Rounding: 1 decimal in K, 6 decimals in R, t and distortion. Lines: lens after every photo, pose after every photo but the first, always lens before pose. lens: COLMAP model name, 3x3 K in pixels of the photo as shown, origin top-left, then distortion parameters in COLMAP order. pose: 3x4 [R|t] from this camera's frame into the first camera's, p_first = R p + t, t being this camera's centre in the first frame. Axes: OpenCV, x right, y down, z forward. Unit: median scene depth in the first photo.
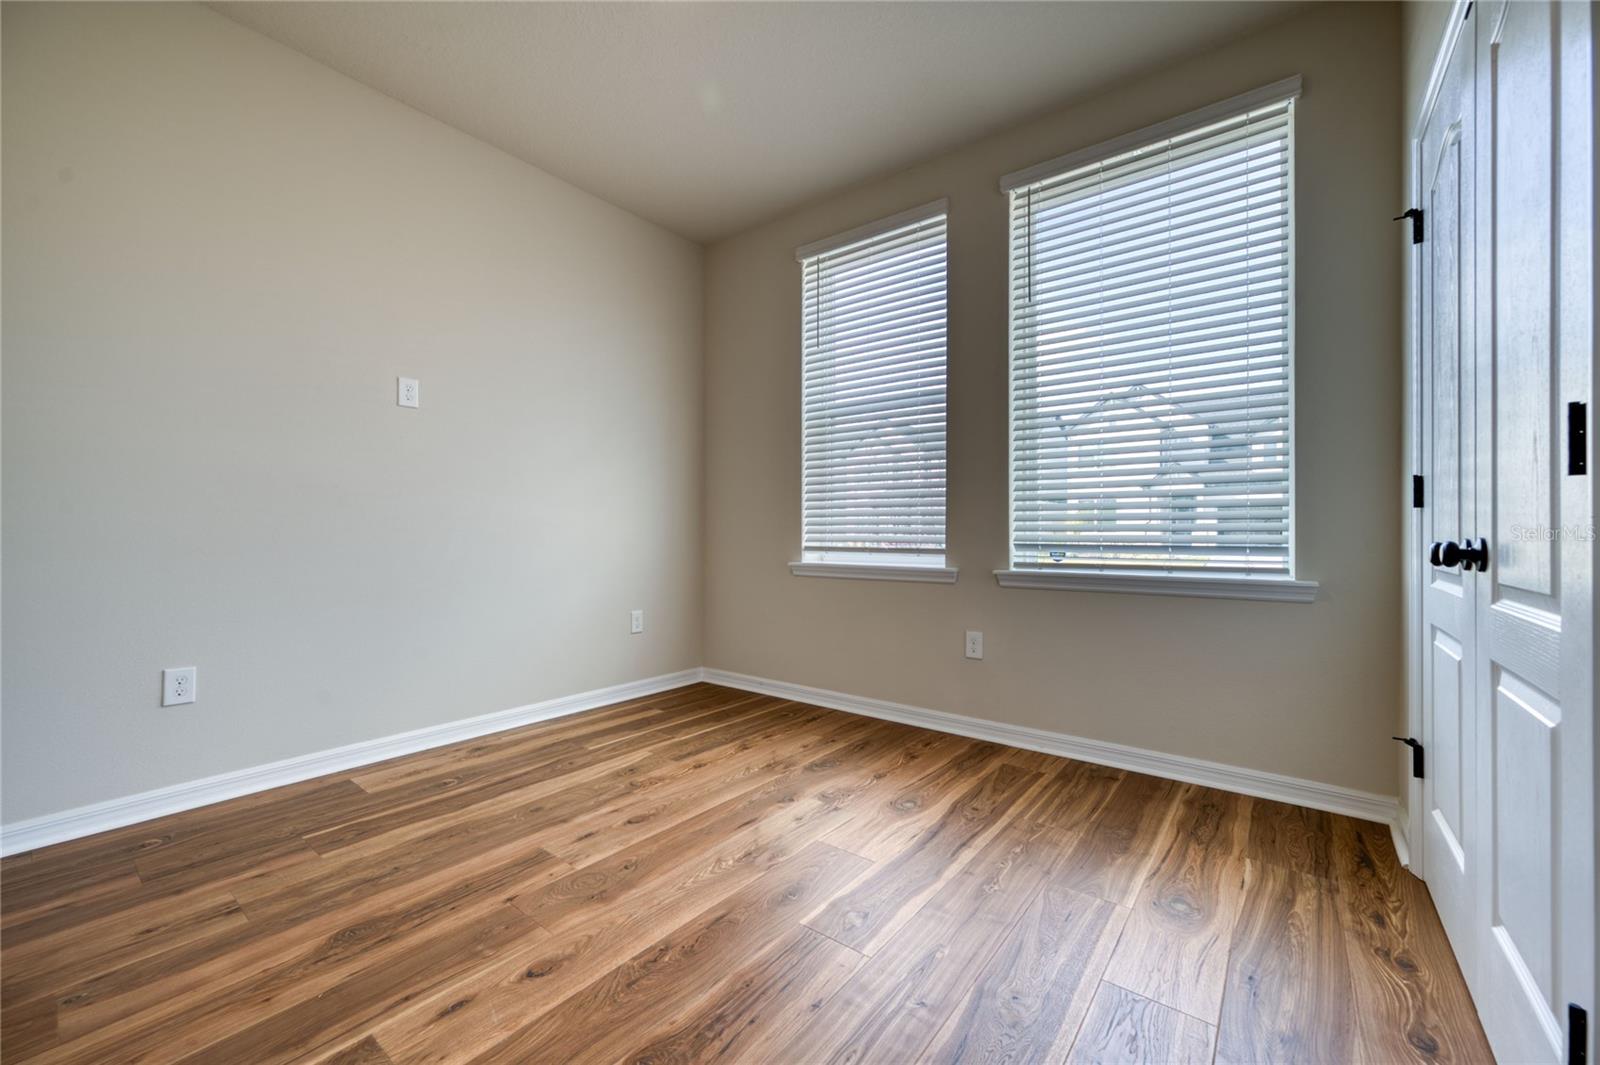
lens RADIAL K [[624.2, 0, 791.2], [0, 624.2, 533.8], [0, 0, 1]] dist [-0.000380, 0.000277]
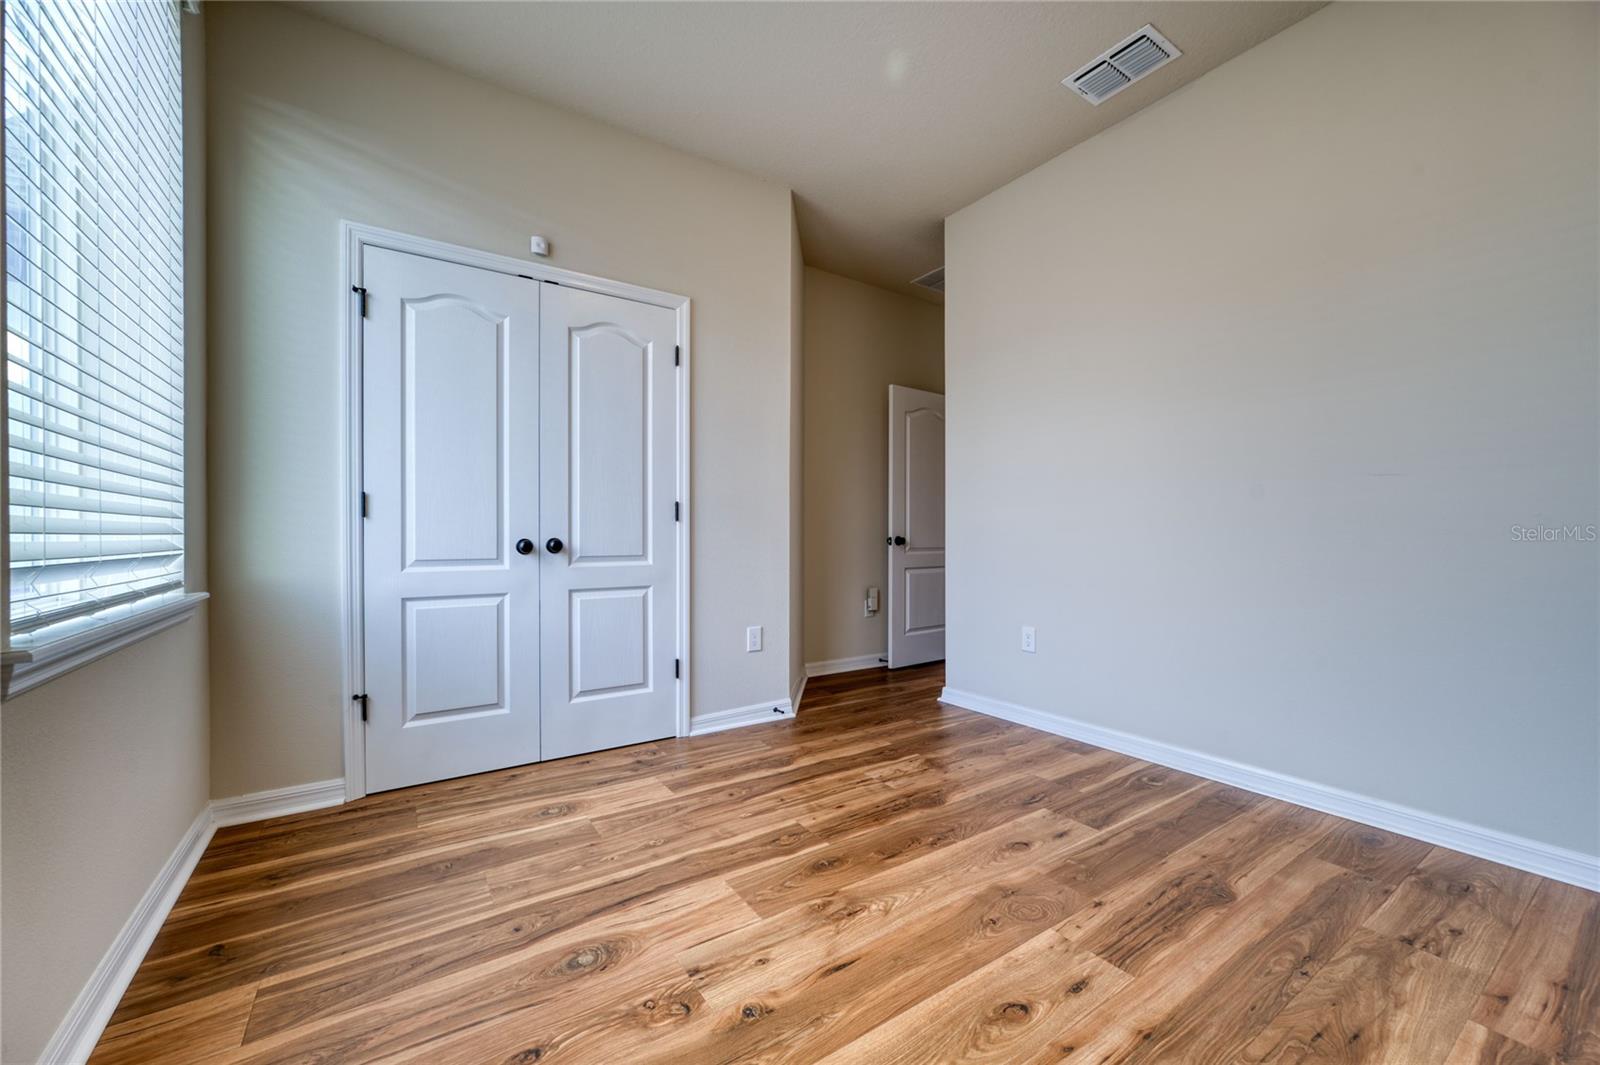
lens RADIAL K [[624.2, 0, 799.7], [0, 624.2, 533.2], [0, 0, 1]] dist [-0.000380, 0.000277]
pose [[-0.953128, 0.000581, 0.302568, -0.265046], [0.000217, 0.999999, -0.001237, -0.007149], [-0.302569, -0.001113, -0.953127, 1.871932]]
